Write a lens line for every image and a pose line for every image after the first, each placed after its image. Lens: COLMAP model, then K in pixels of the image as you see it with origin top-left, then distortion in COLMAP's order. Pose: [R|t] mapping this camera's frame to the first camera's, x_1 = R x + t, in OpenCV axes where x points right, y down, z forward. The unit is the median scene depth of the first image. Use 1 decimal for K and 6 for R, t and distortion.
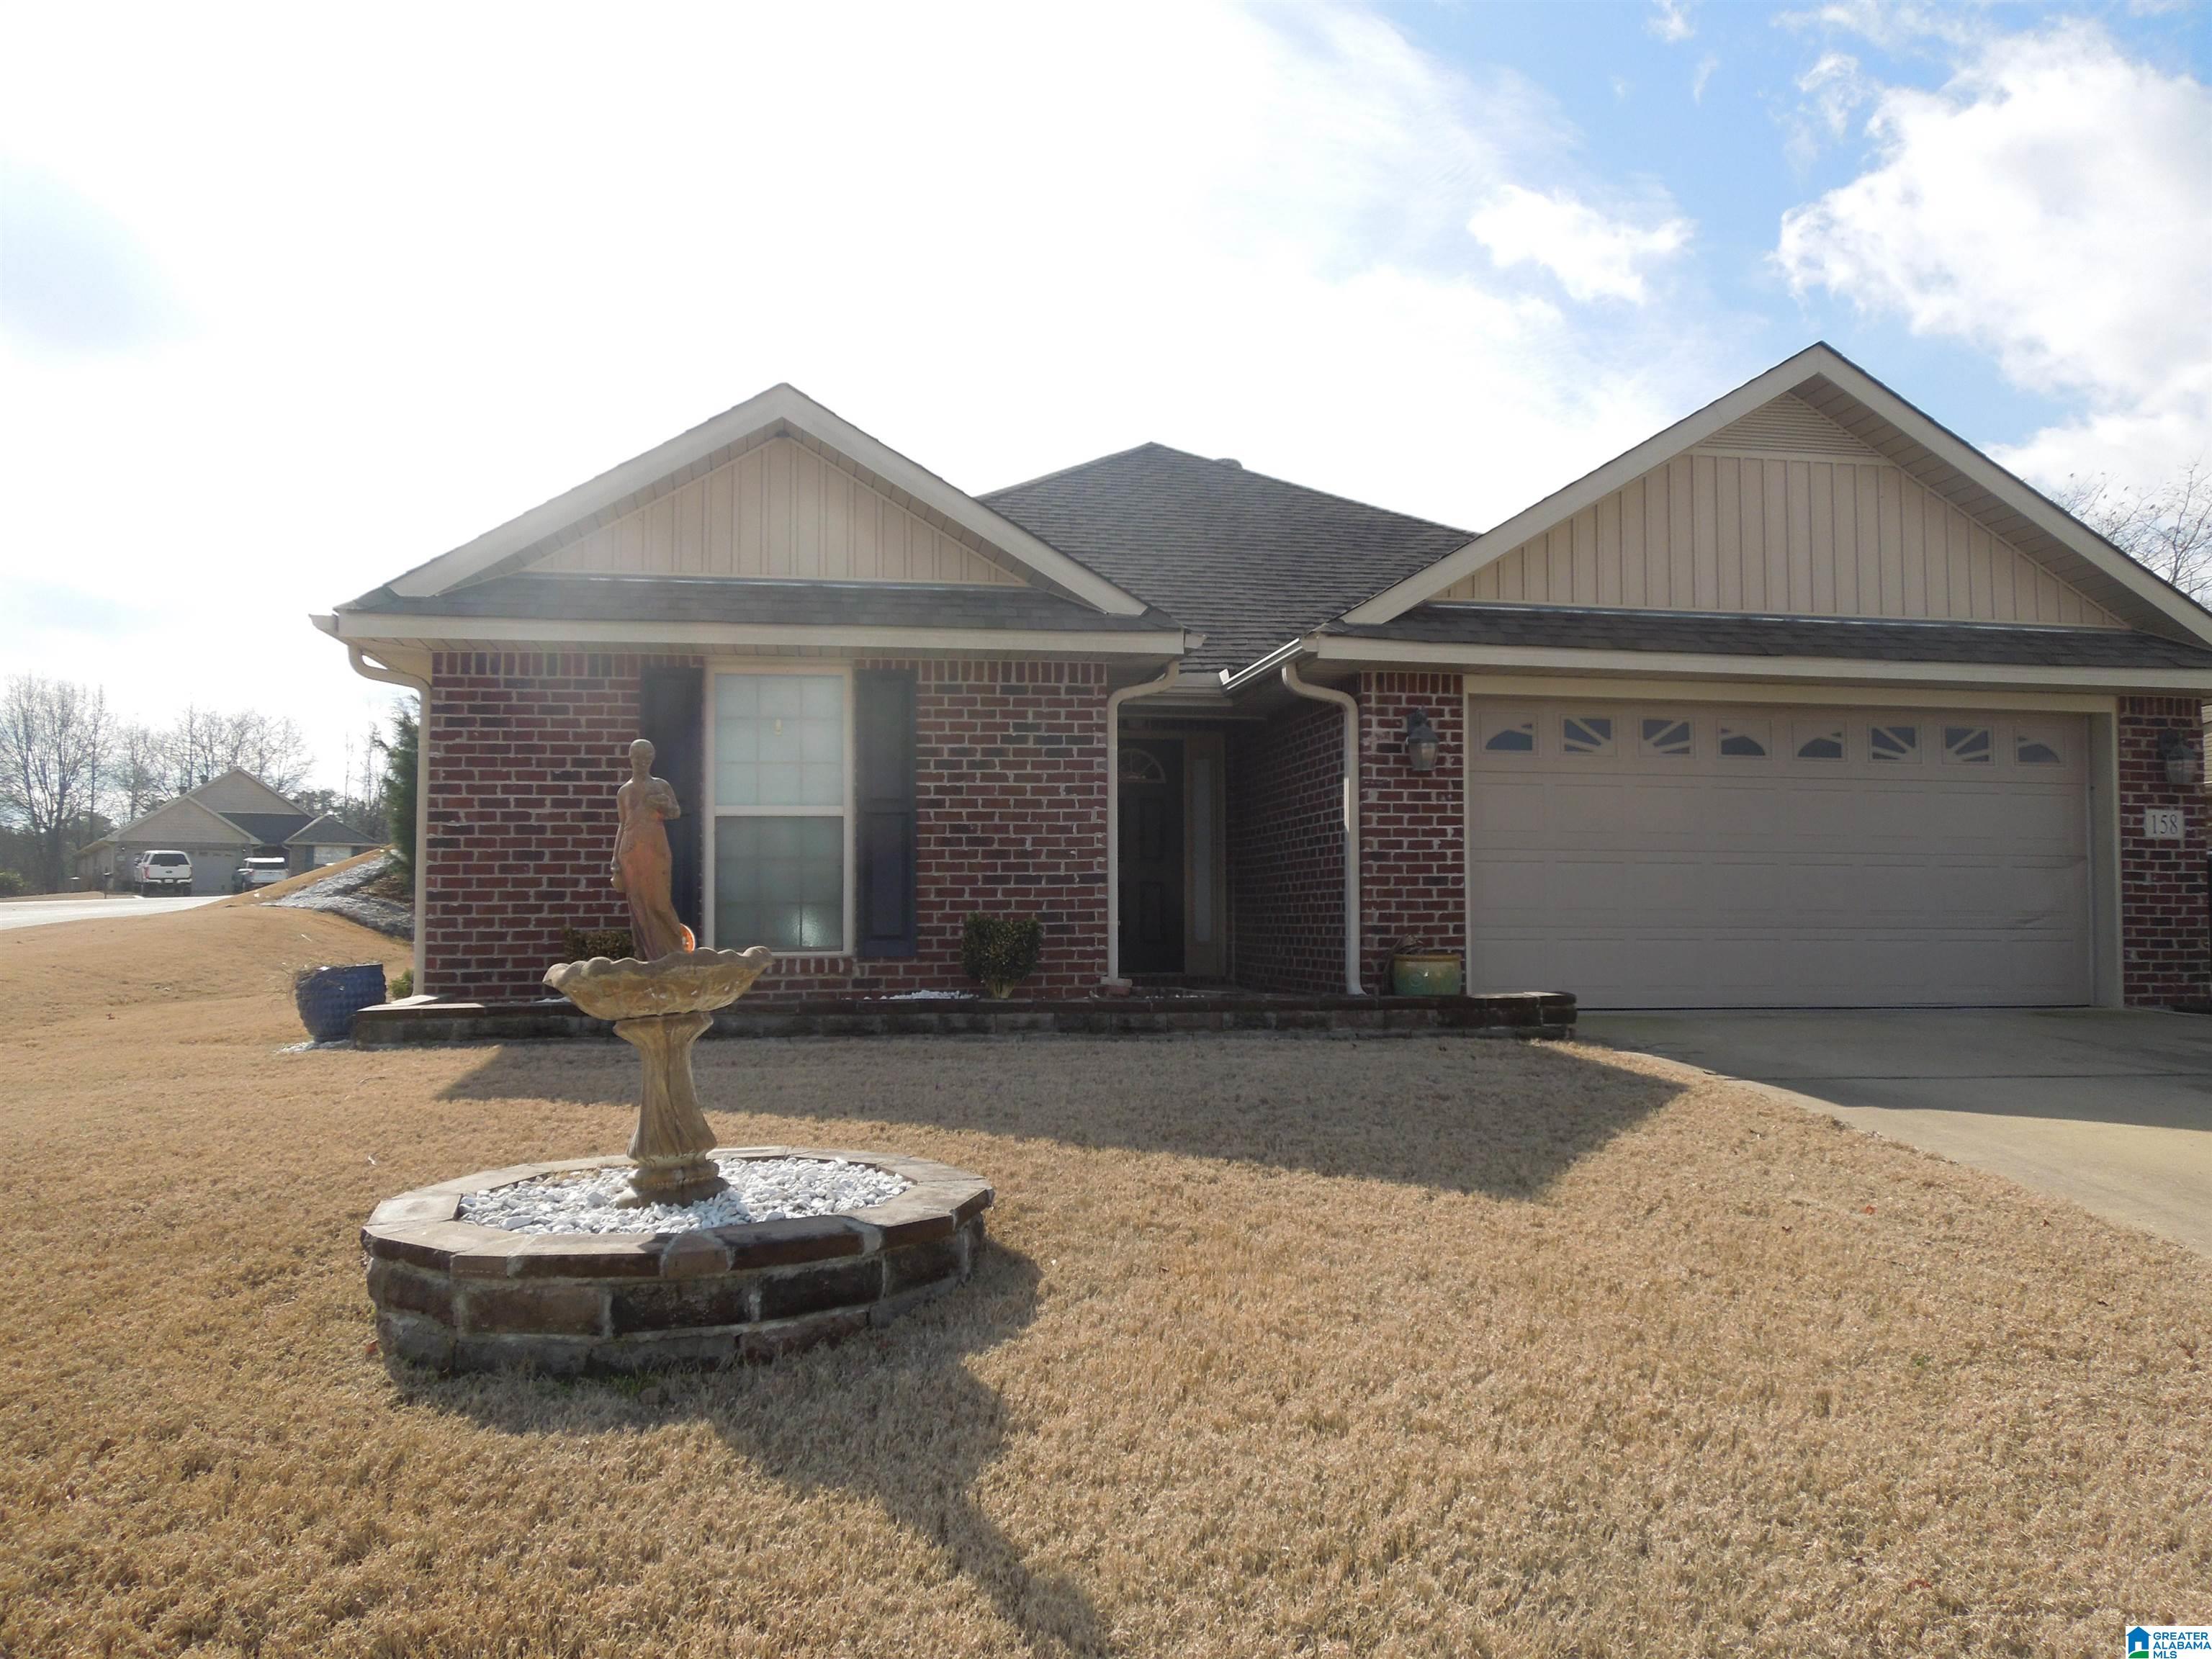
lens RADIAL K [[1644.4, 0, 1103.3], [0, 1644.4, 828.3], [0, 0, 1]] dist [0.009598, -0.009523]
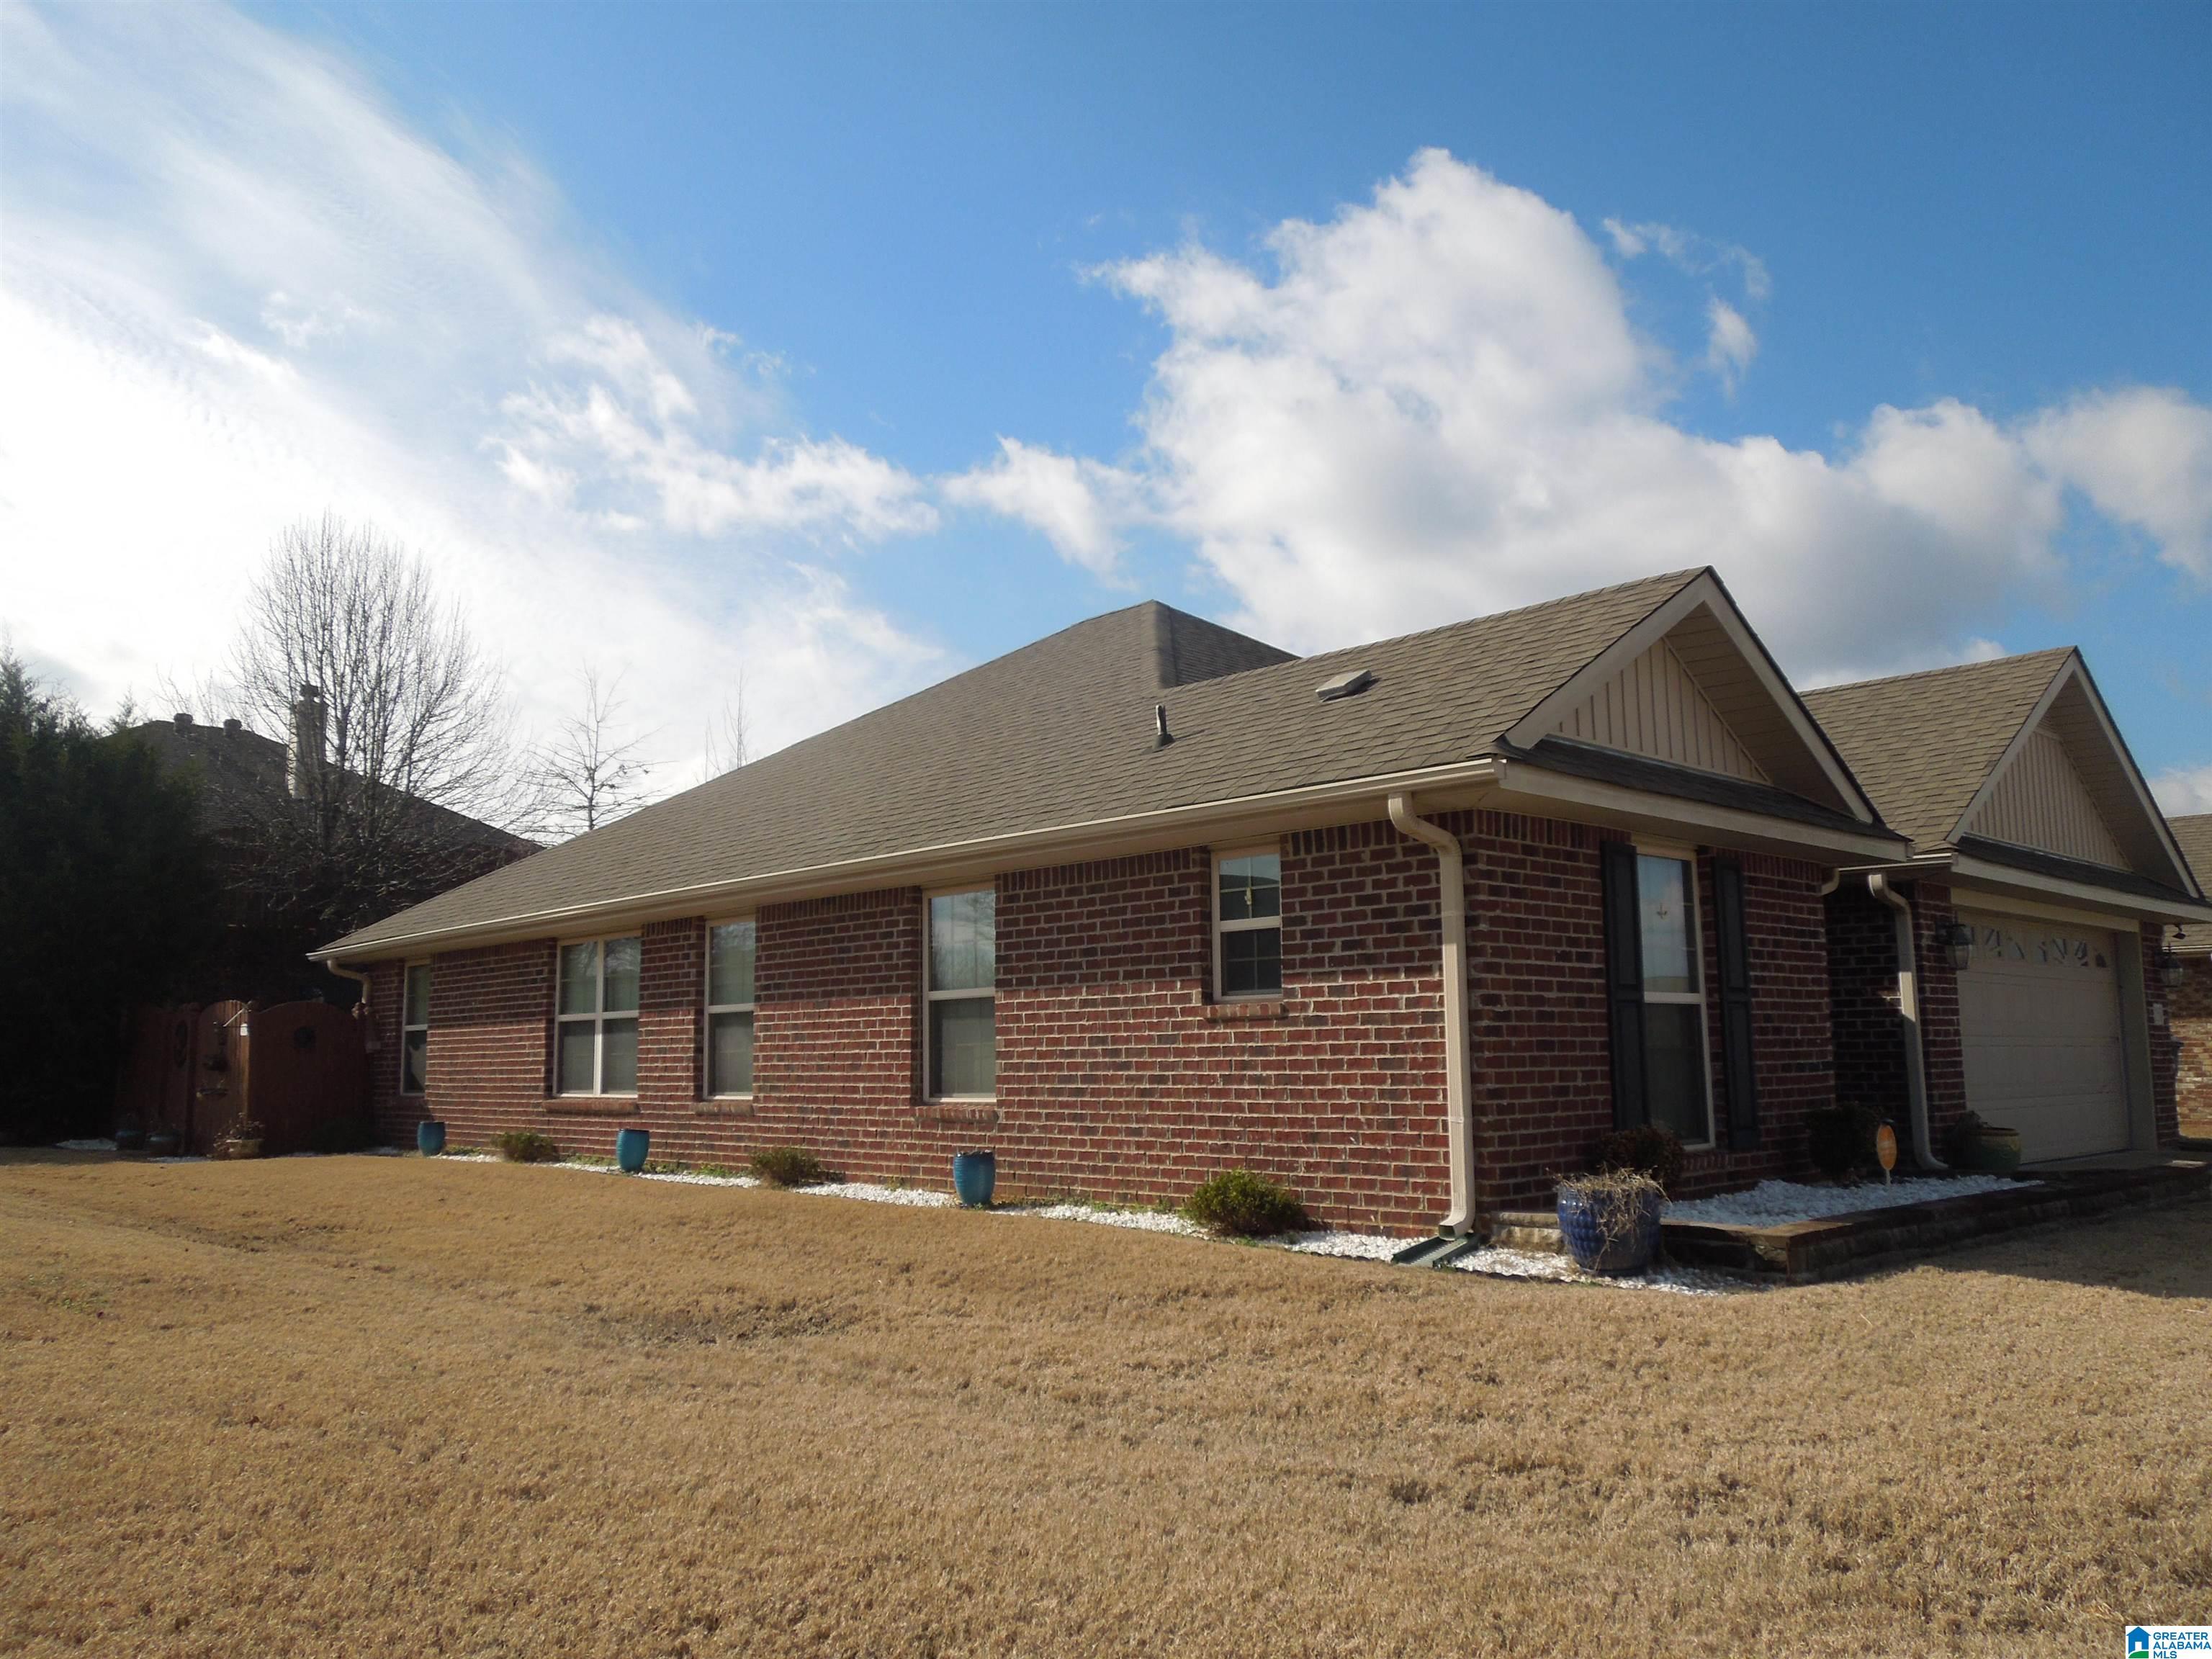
lens RADIAL K [[1644.4, 0, 1111.3], [0, 1644.4, 825.6], [0, 0, 1]] dist [0.009598, -0.009523]
pose [[0.840170, 0.068962, 0.537921, -1.024349], [-0.018180, 0.994906, -0.099152, -0.009073], [-0.542018, 0.073525, 0.837144, 0.374855]]
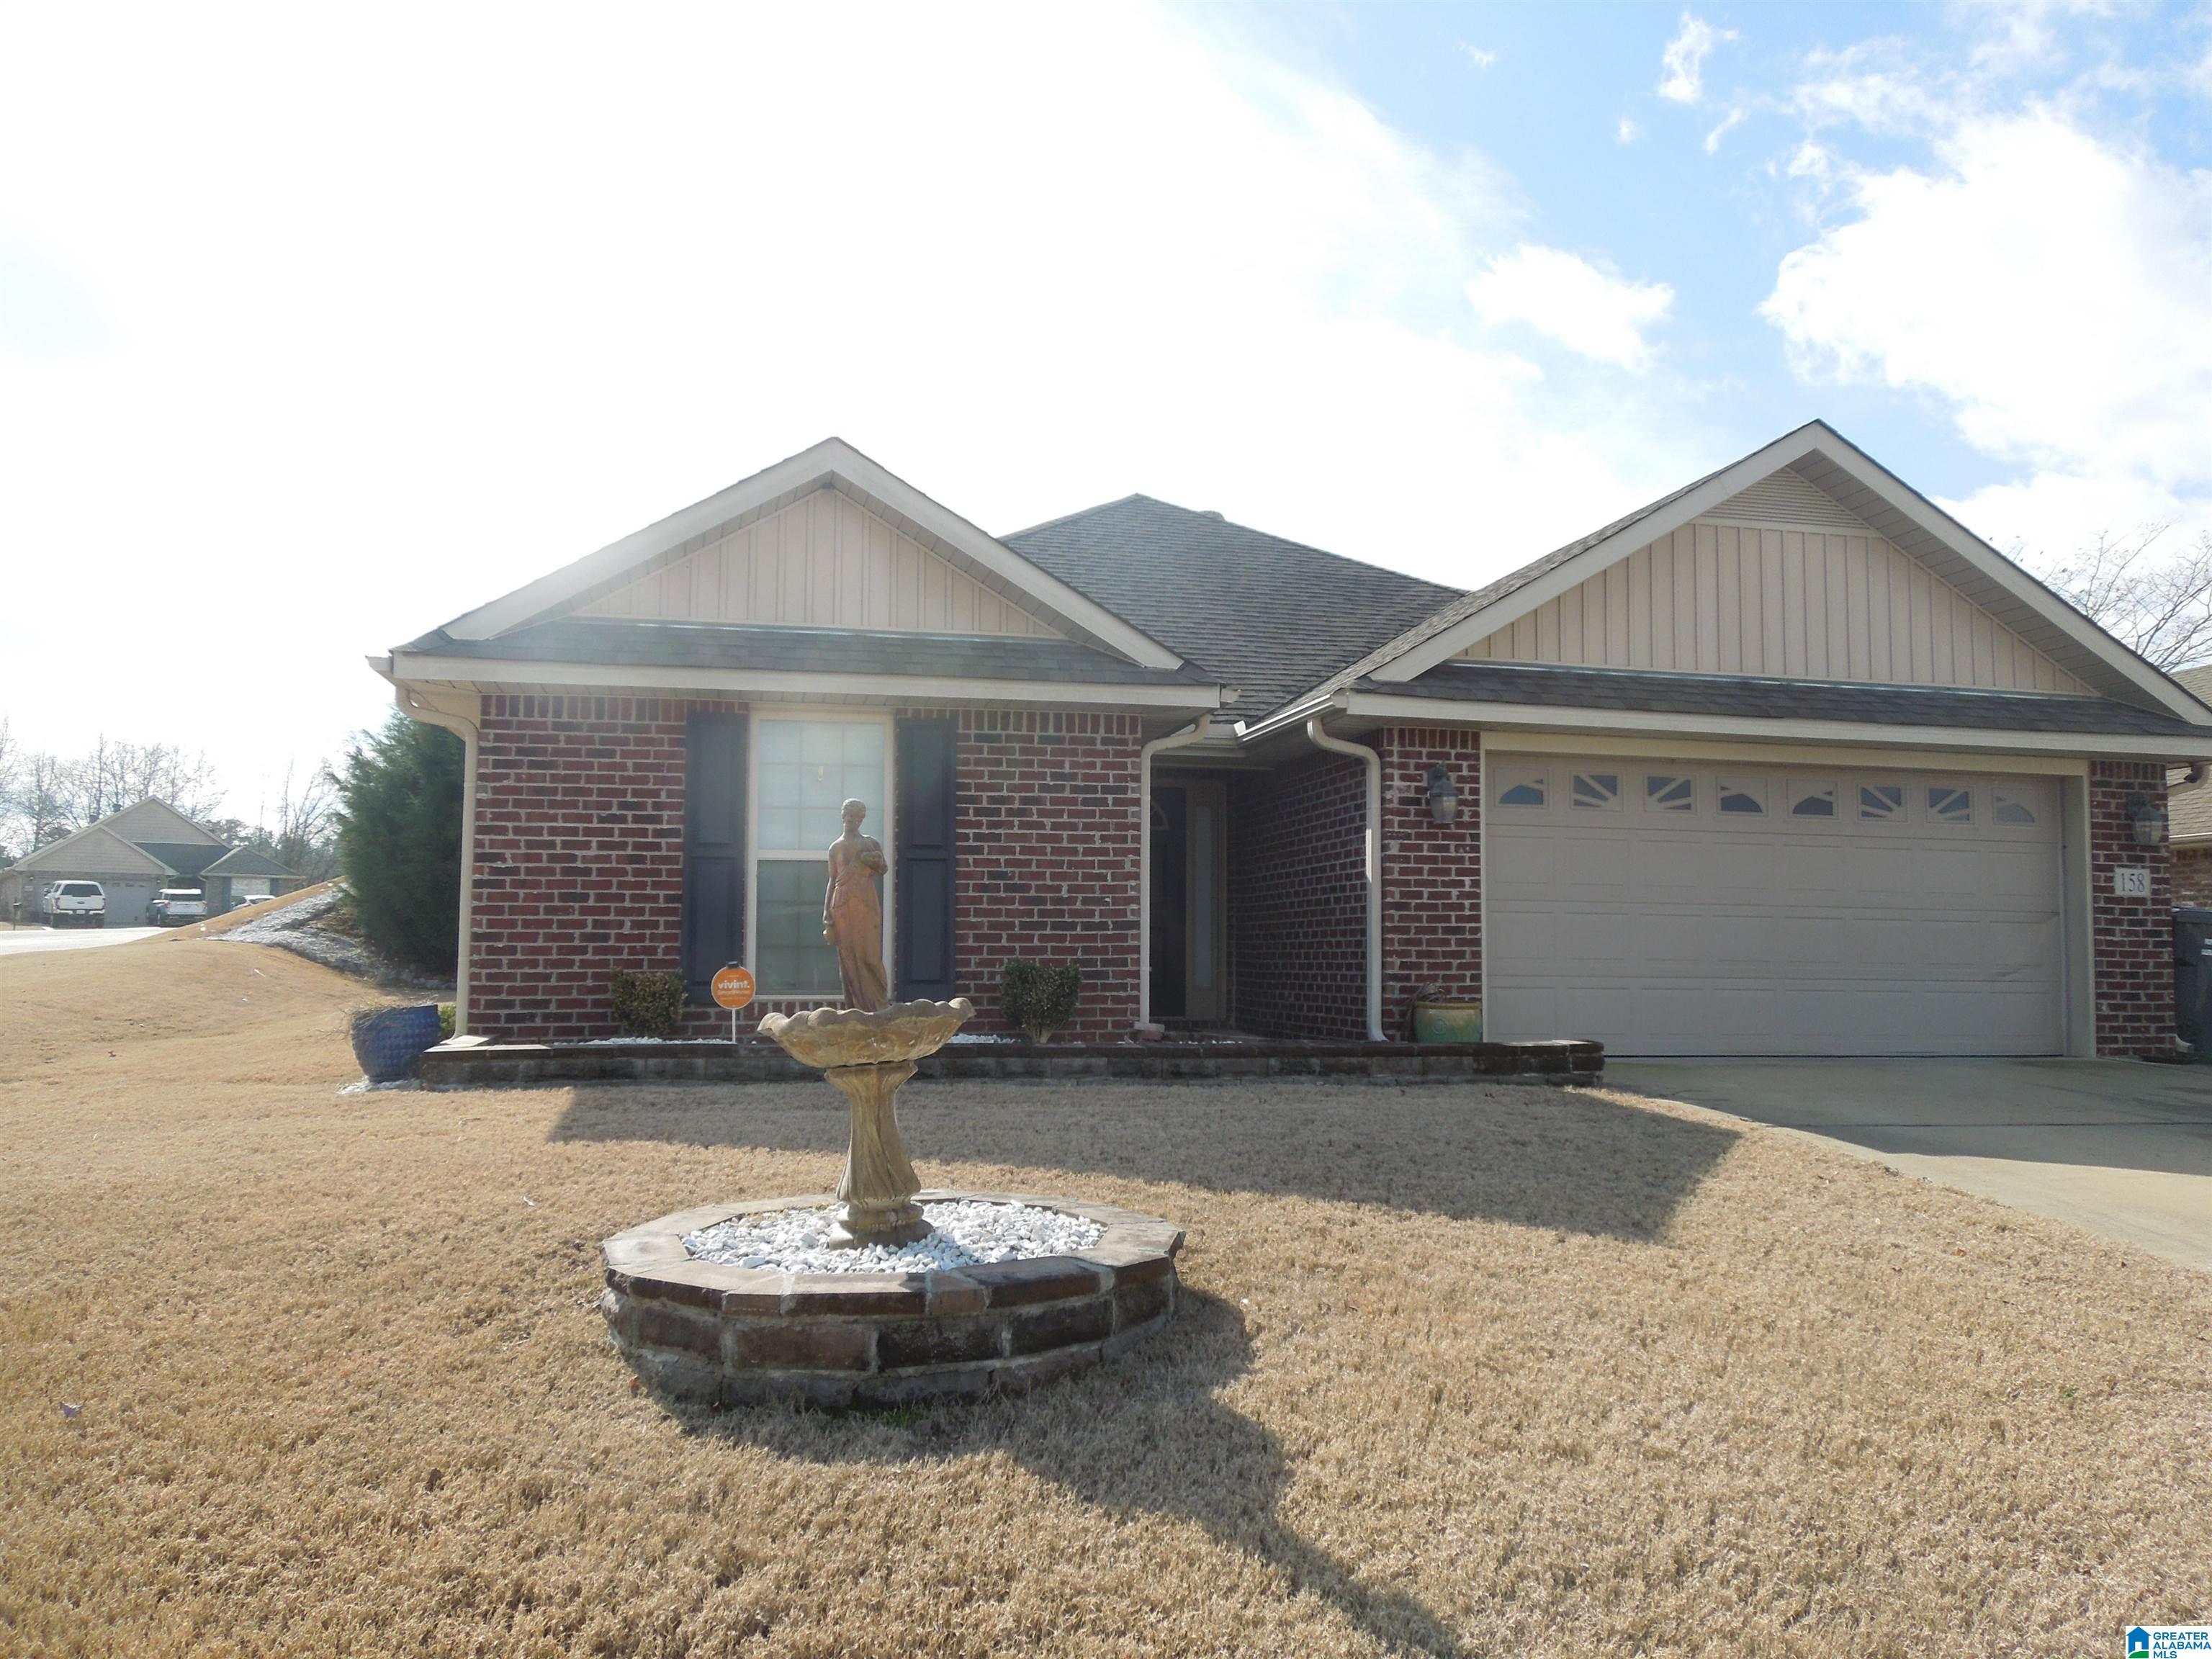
lens RADIAL K [[1644.4, 0, 1104.4], [0, 1644.4, 830.7], [0, 0, 1]] dist [0.009598, -0.009523]
pose [[0.998870, 0.012457, 0.045871, -0.071031], [-0.011412, 0.999671, -0.022982, -0.004794], [-0.046142, 0.022433, 0.998683, -0.021818]]
